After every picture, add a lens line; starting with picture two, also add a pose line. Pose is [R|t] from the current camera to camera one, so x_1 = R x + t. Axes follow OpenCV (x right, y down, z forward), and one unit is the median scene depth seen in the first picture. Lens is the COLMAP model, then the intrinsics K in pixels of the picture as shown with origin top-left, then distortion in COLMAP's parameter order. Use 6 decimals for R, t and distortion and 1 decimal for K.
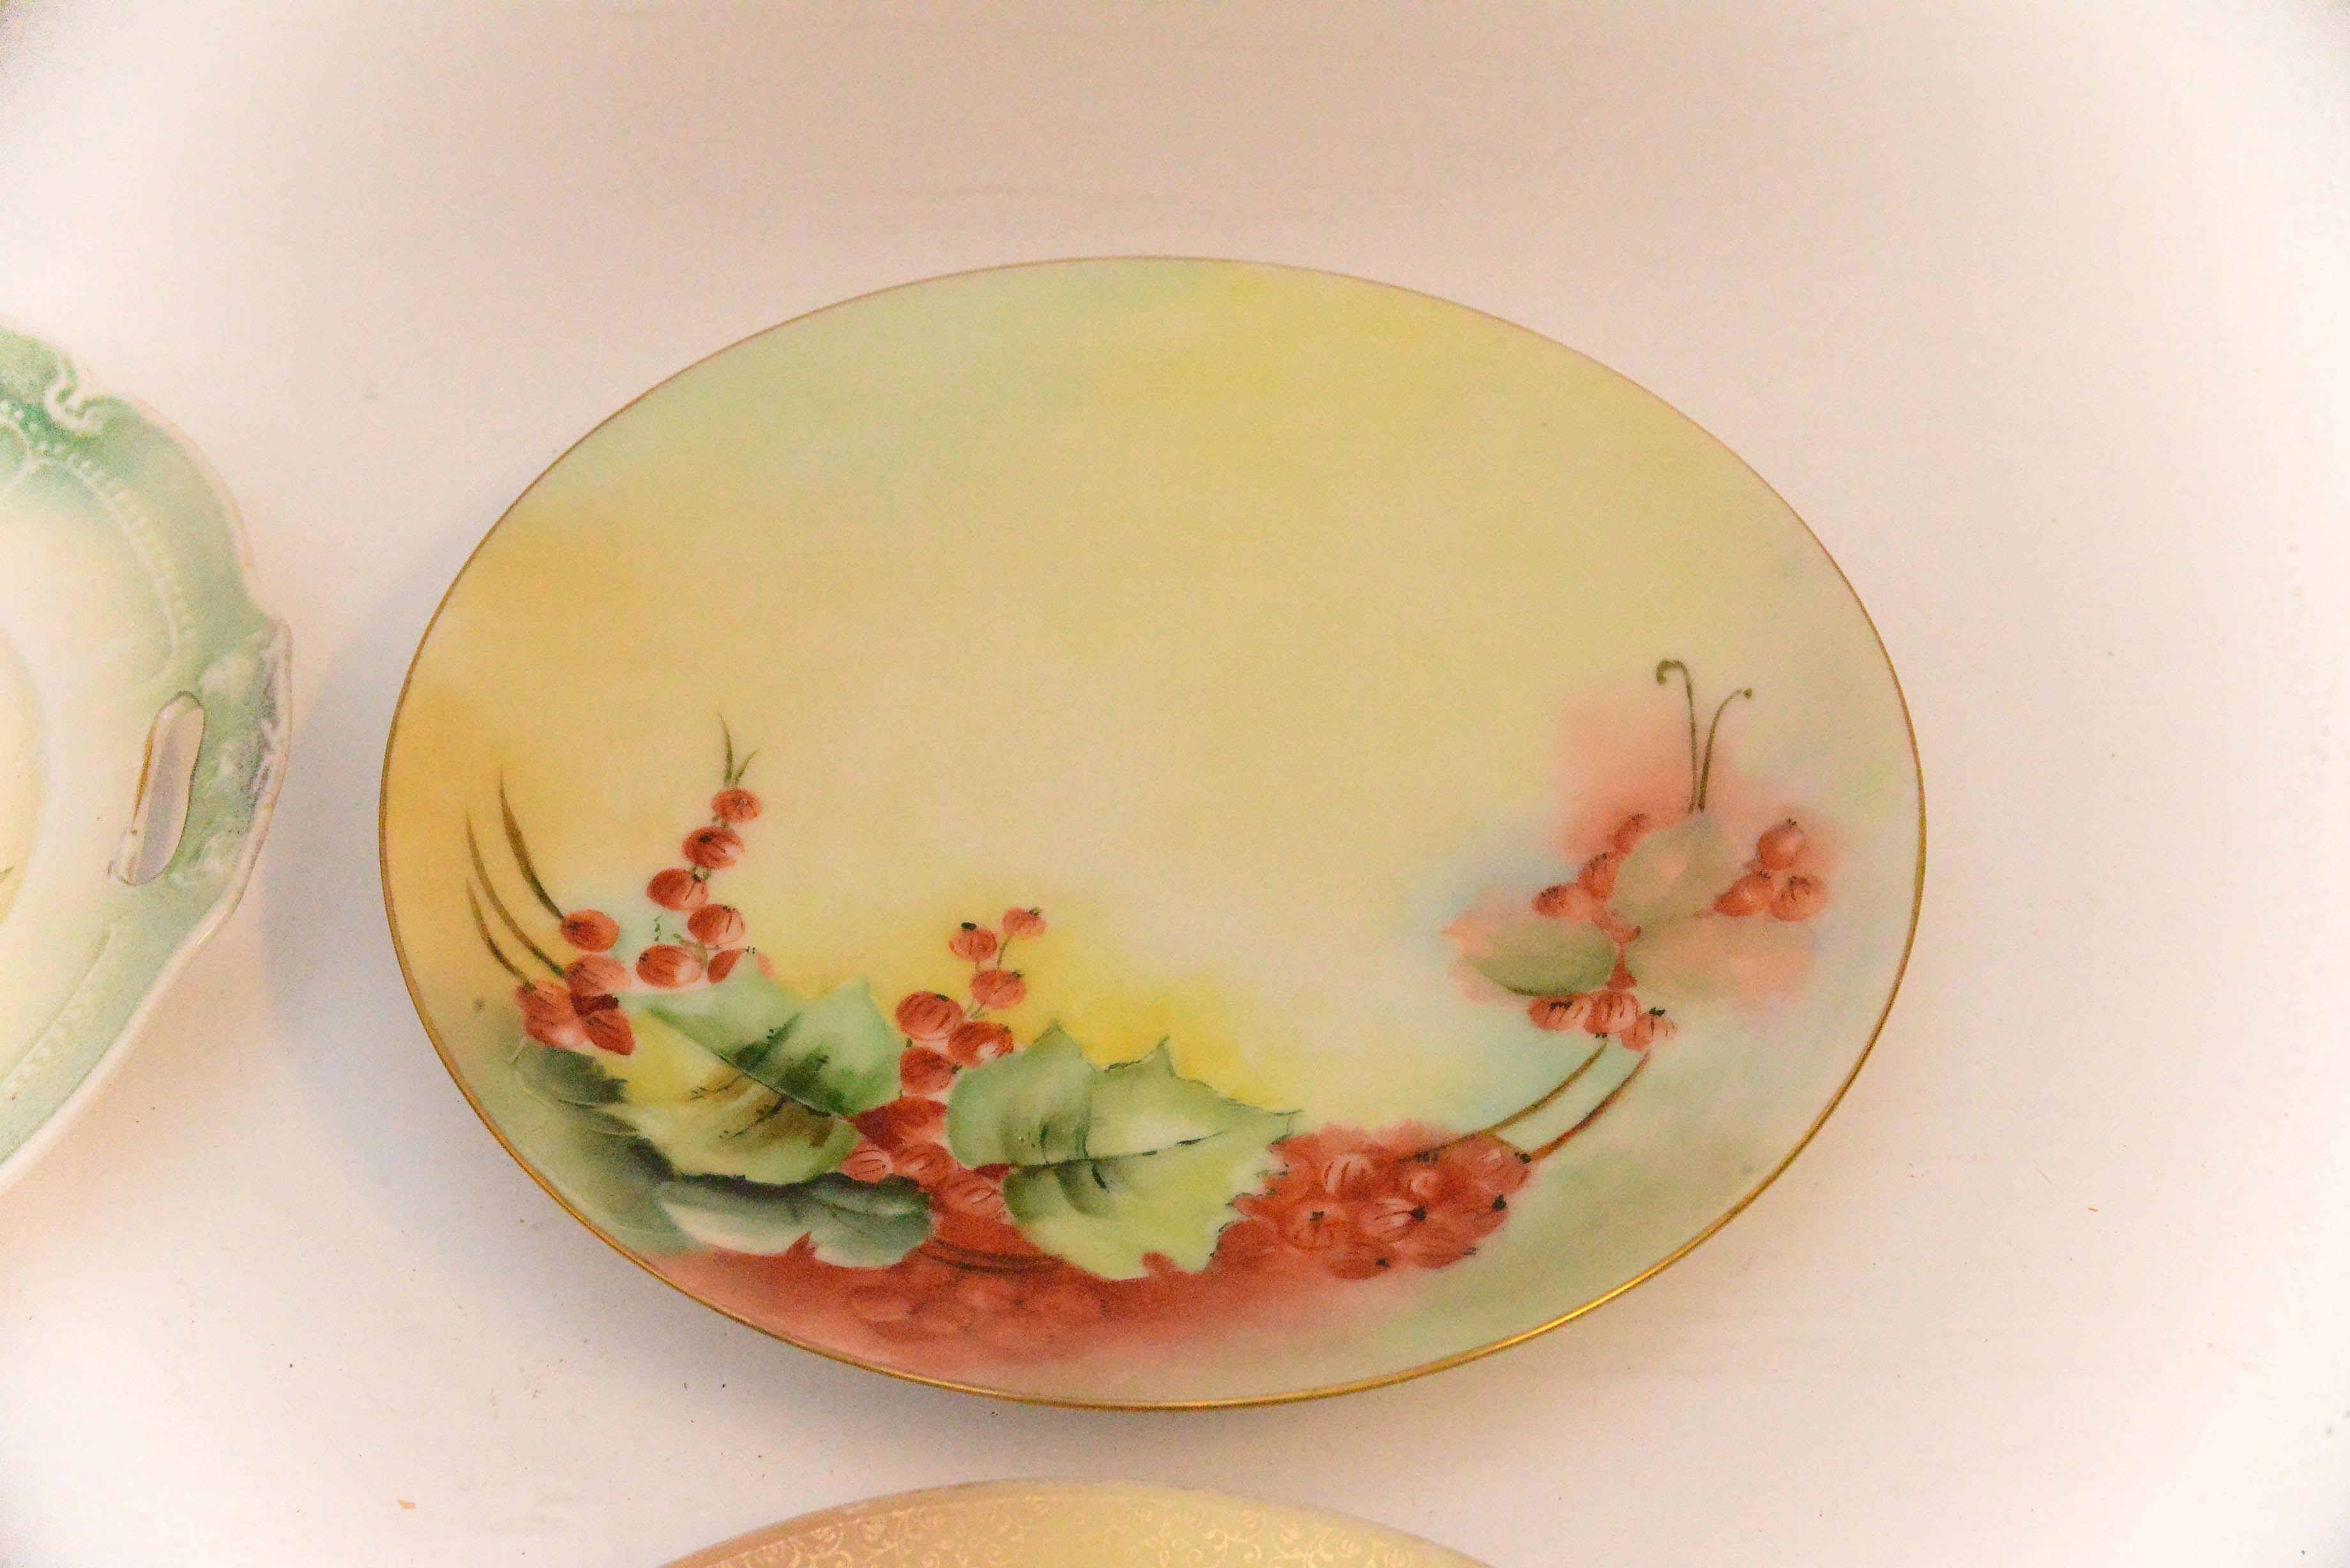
lens RADIAL K [[3211.9, 0, 1175.0], [0, 3211.9, 784.0], [0, 0, 1]] dist [0.027778, 0.005585]
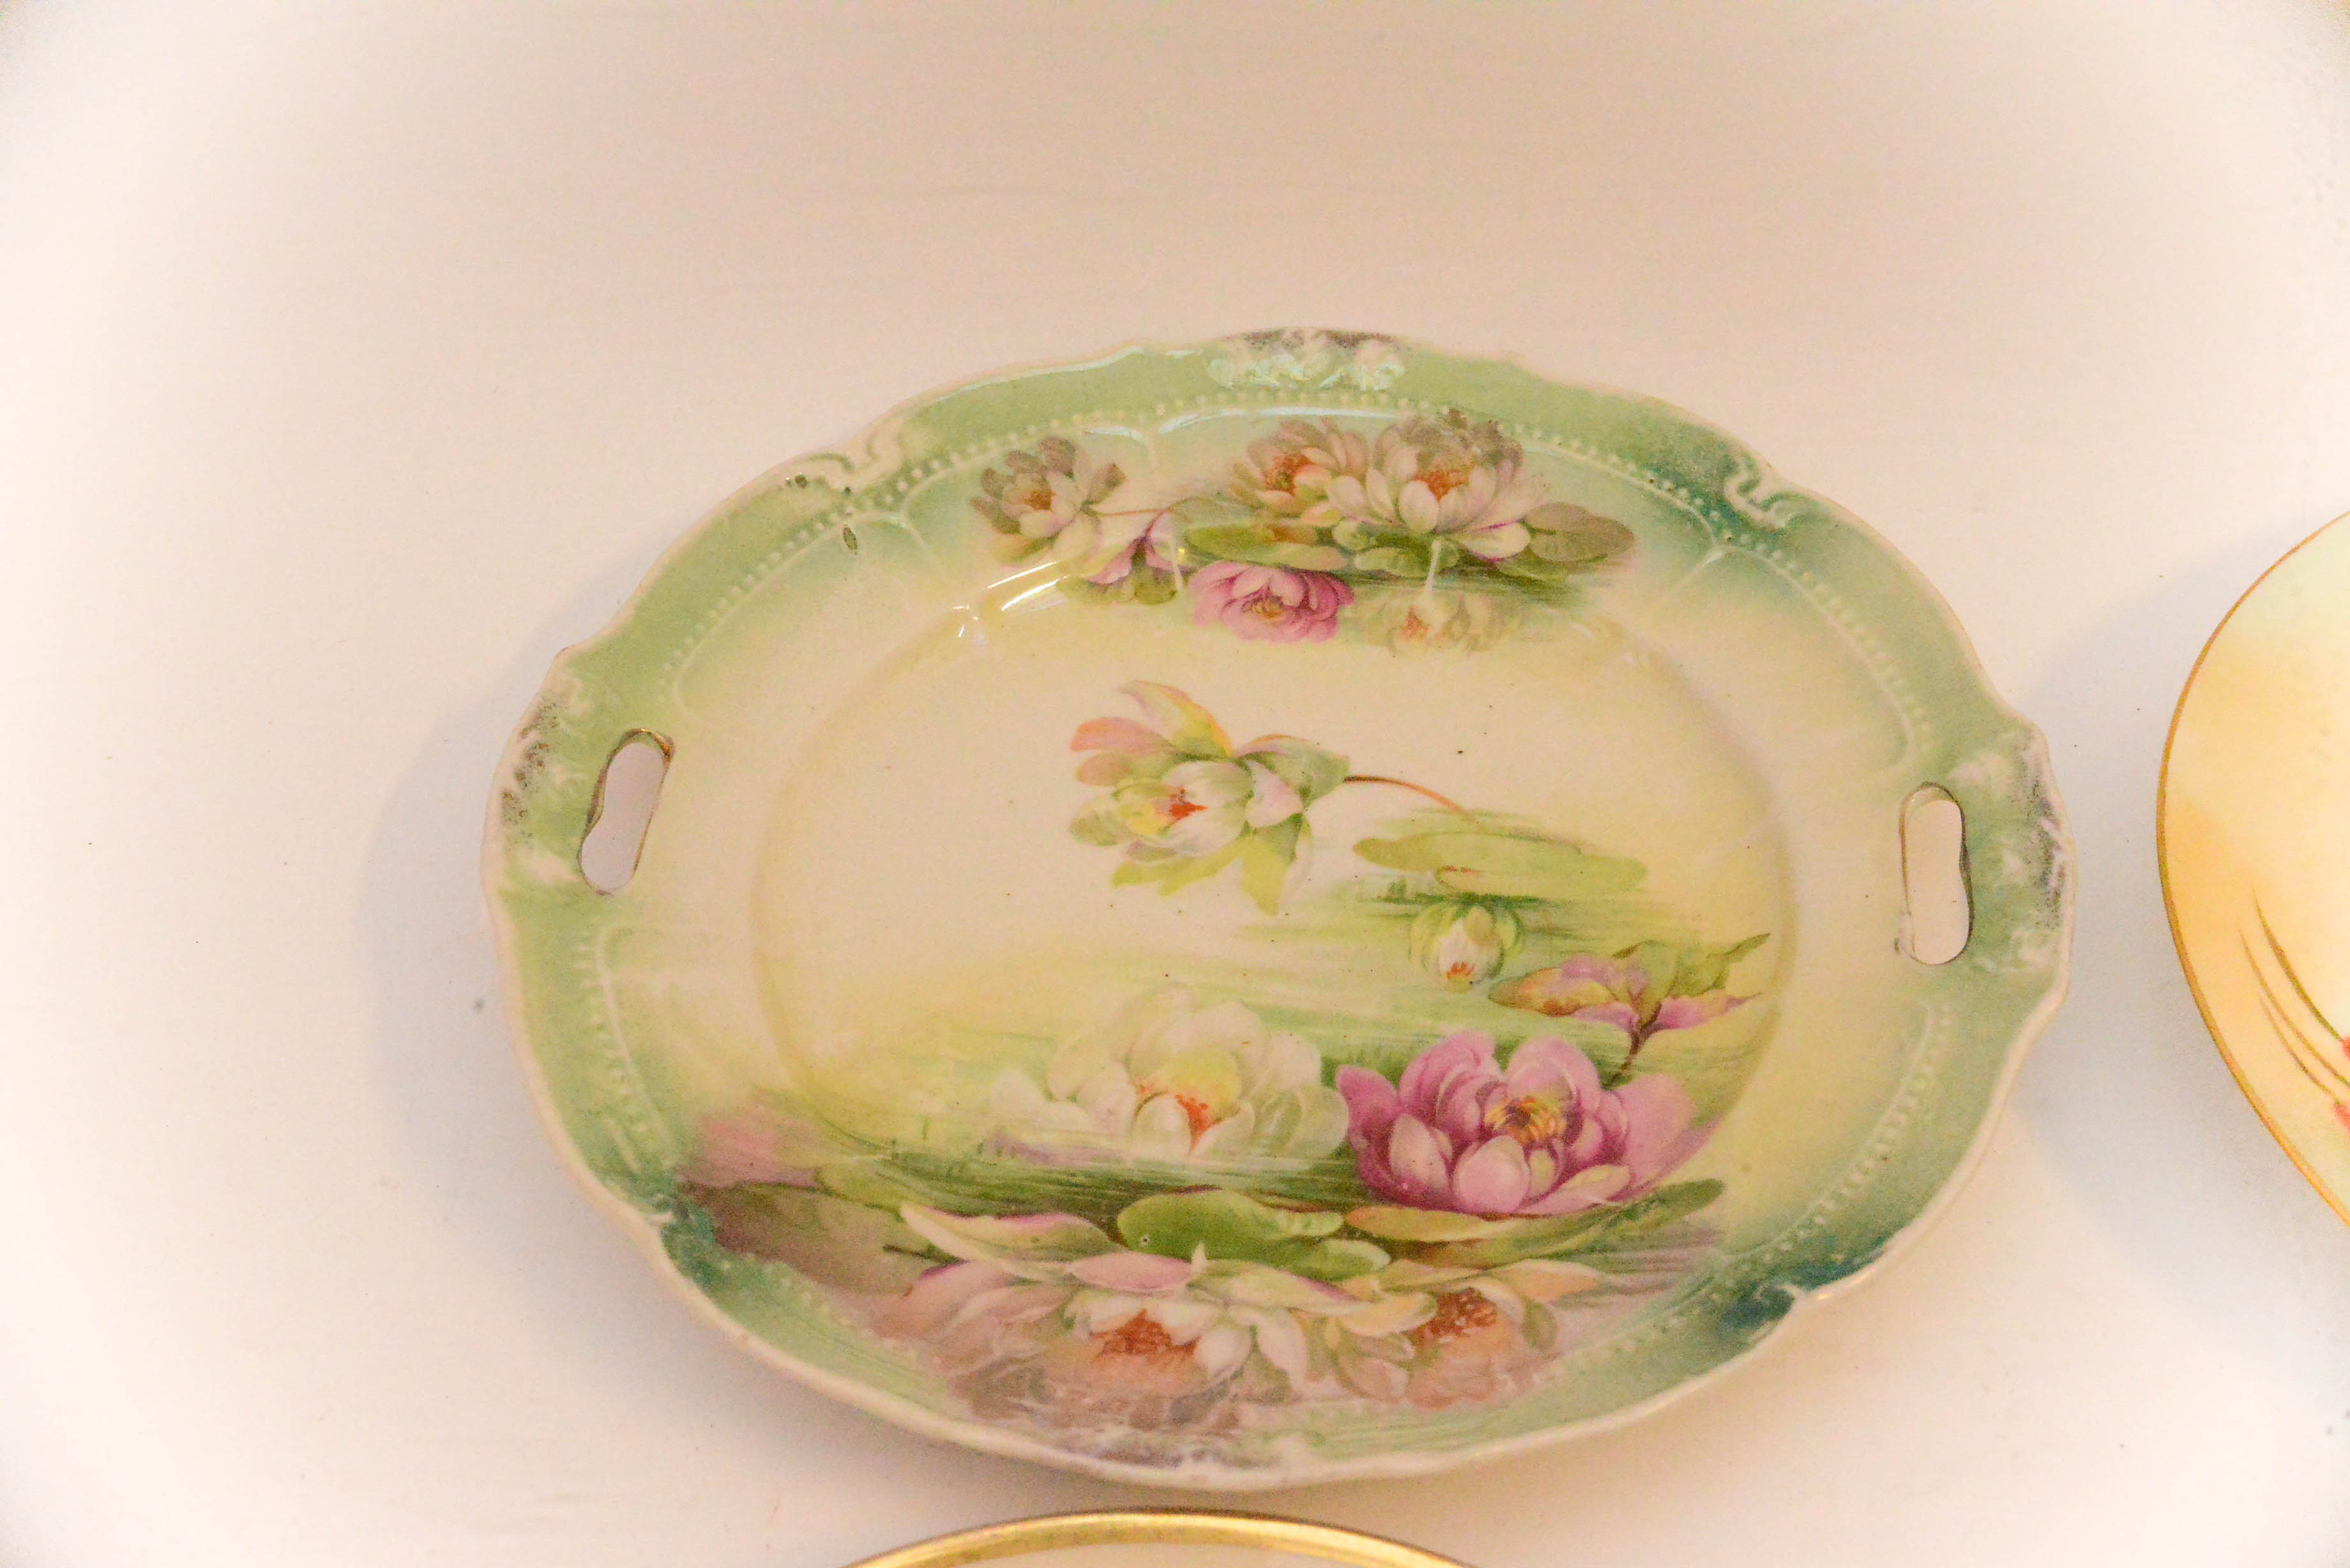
lens RADIAL K [[3211.9, 0, 1175.0], [0, 3211.9, 784.0], [0, 0, 1]] dist [0.027778, 0.005585]
pose [[0.987753, 0.096796, -0.122367, -0.394400], [-0.100542, 0.994624, -0.024797, 0.020913], [0.119309, 0.036796, 0.992175, -0.062871]]
